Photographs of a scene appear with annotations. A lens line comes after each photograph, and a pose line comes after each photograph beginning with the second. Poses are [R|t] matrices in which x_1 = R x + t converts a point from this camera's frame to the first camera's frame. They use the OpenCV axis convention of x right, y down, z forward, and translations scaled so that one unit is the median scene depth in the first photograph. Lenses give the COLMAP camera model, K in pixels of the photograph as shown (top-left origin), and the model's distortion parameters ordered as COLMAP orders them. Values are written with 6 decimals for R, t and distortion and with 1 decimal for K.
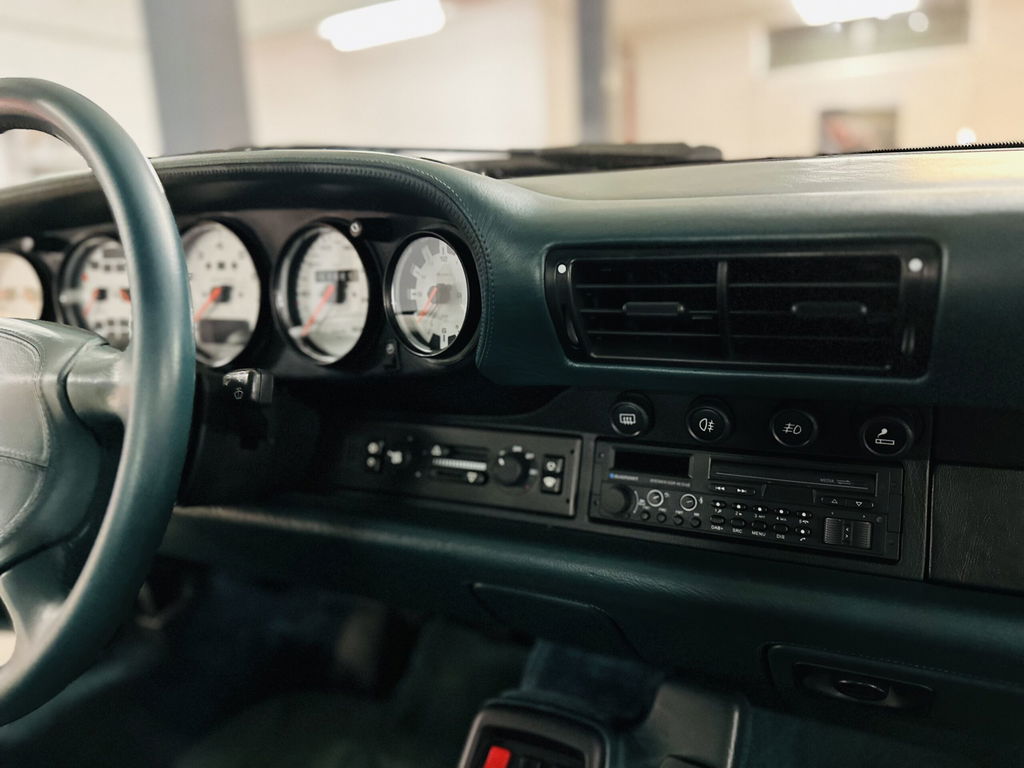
lens RADIAL K [[748.4, 0, 516.8], [0, 748.4, 389.1], [0, 0, 1]] dist [0.023945, -0.023167]
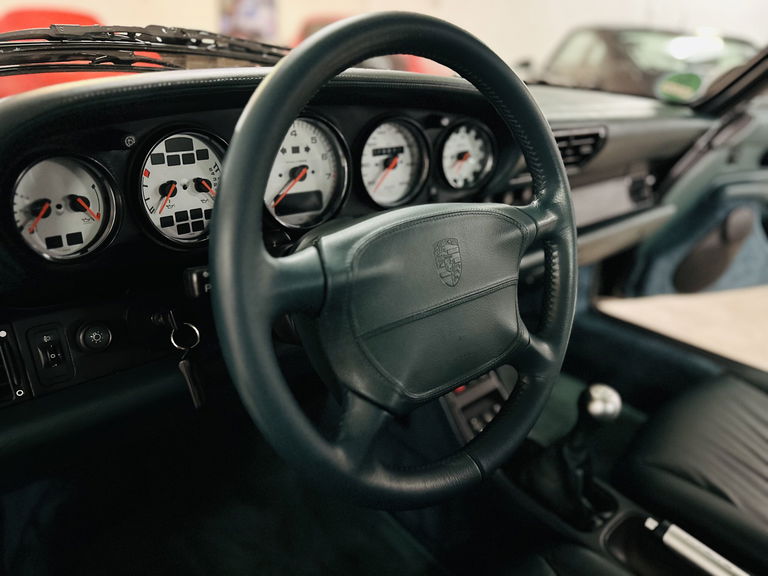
lens RADIAL K [[561.3, 0, 382.3], [0, 561.3, 291.3], [0, 0, 1]] dist [0.023945, -0.023167]
pose [[0.394289, -0.292980, 0.871033, -1.304775], [0.153206, 0.955511, 0.252044, -0.162931], [-0.906126, 0.034069, 0.421634, 0.509541]]
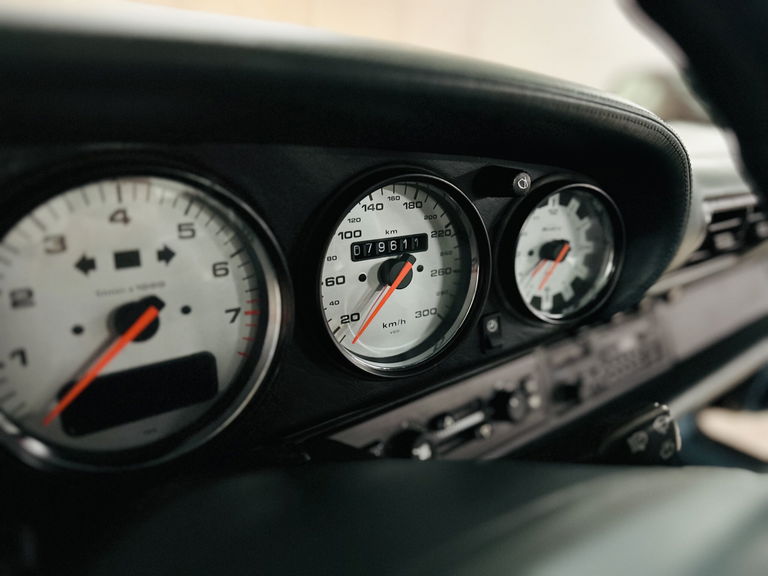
lens RADIAL K [[531.5, 0, 388.4], [0, 531.5, 280.8], [0, 0, 1]] dist [-0.038263, -0.001105]
pose [[0.460621, -0.205762, 0.863418, -0.644549], [0.152163, 0.976664, 0.151573, -0.187484], [-0.874457, 0.061563, 0.481182, 0.743153]]
